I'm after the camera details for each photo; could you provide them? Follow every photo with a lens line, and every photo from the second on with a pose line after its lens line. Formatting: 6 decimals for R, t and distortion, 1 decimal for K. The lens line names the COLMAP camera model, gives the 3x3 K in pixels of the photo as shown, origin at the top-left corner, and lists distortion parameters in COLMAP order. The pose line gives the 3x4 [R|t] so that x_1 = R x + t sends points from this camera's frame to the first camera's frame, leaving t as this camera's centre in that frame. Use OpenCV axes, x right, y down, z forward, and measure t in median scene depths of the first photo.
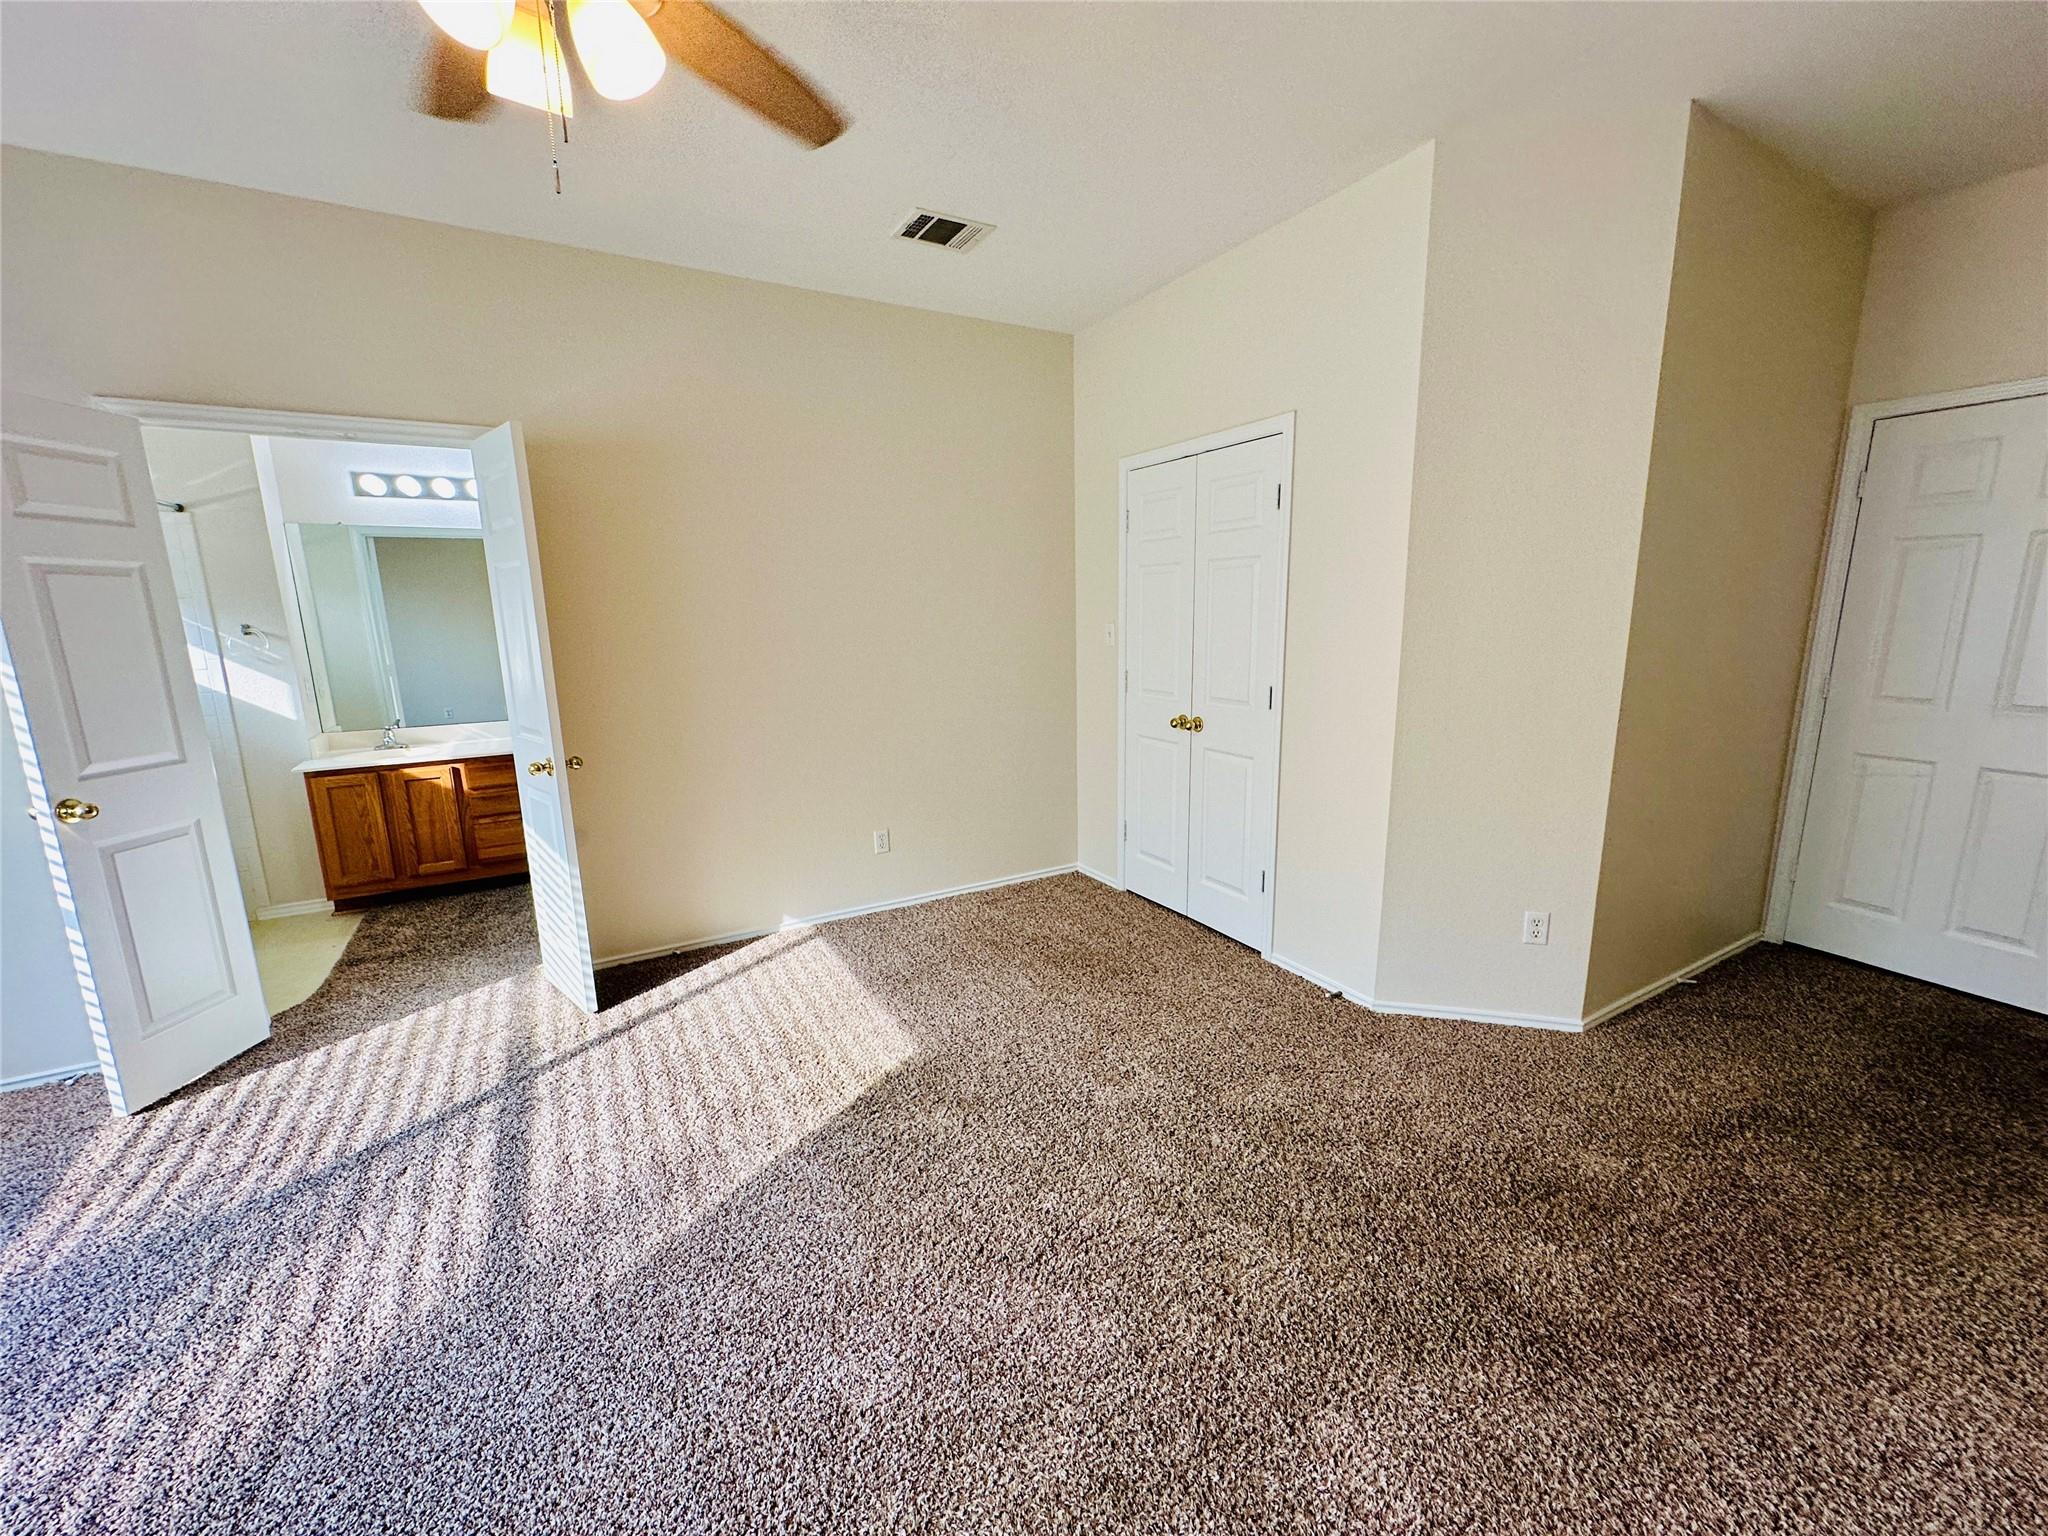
lens RADIAL K [[818.6, 0, 1021.6], [0, 818.6, 766.1], [0, 0, 1]] dist [-0.001113, 0.001187]
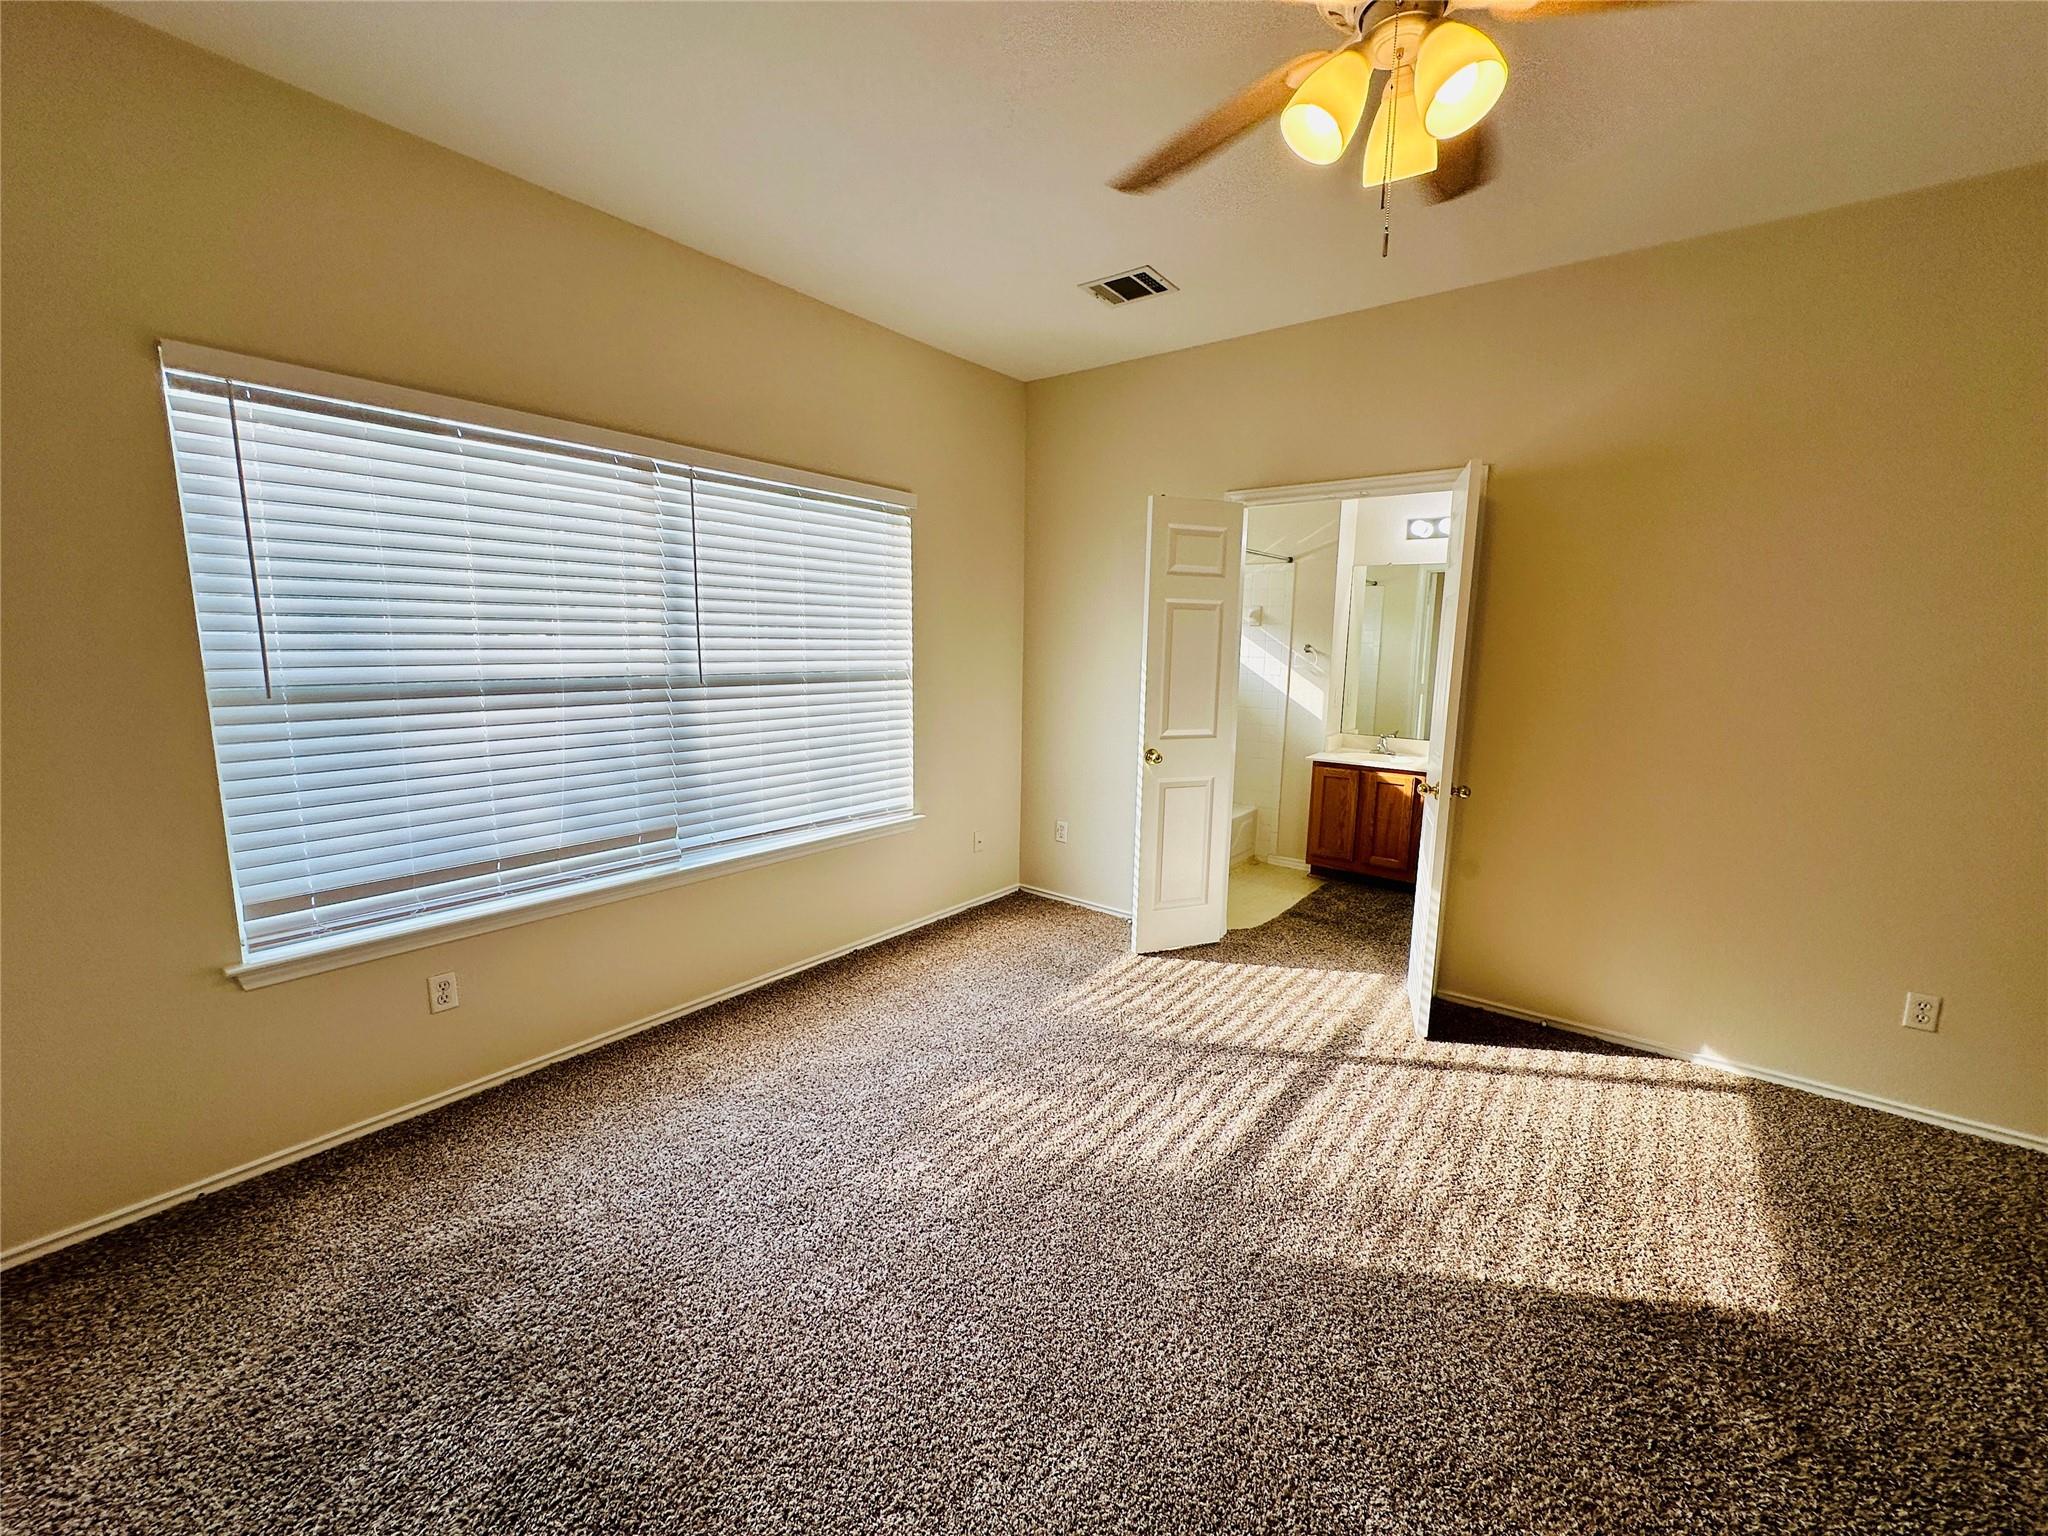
lens RADIAL K [[818.6, 0, 1021.6], [0, 818.6, 766.1], [0, 0, 1]] dist [-0.001113, 0.001187]
pose [[0.375578, 0.167385, -0.911550, 0.174072], [-0.197457, 0.975425, 0.097758, -0.028371], [0.905512, 0.143276, 0.399399, 0.117829]]
